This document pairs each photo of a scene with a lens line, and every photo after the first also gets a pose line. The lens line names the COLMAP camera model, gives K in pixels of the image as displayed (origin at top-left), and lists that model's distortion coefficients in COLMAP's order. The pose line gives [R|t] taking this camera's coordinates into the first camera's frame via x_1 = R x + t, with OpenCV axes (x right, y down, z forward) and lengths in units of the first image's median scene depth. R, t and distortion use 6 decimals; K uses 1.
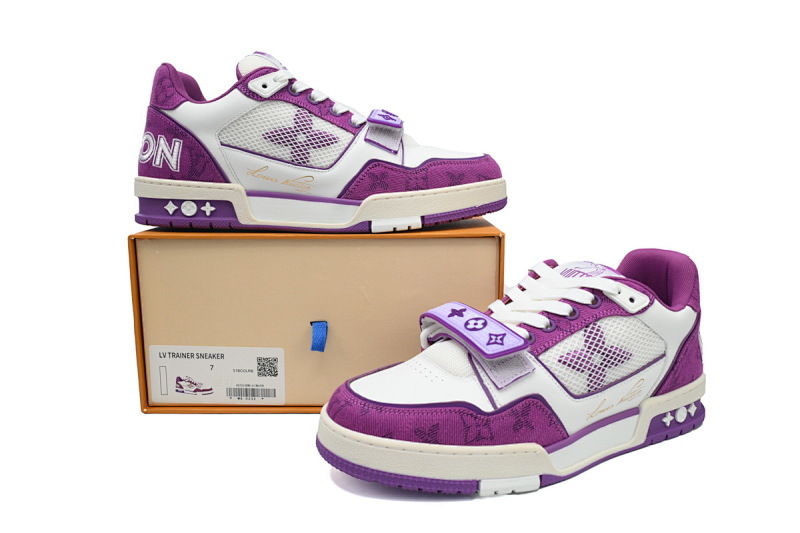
lens RADIAL K [[641.4, 0, 395.6], [0, 641.4, 267.0], [0, 0, 1]] dist [-0.009184, -0.002037]
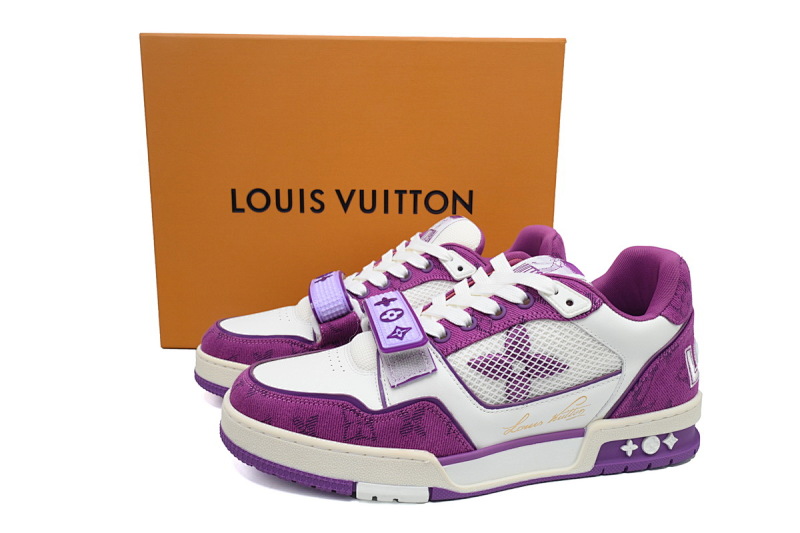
lens RADIAL K [[611.9, 0, 402.4], [0, 611.9, 264.6], [0, 0, 1]] dist [0.011138, 0.000285]
pose [[0.958784, 0.062583, -0.277157, 0.386415], [-0.059202, 0.998034, 0.020558, -0.003366], [0.277898, -0.003303, 0.960605, 0.153075]]
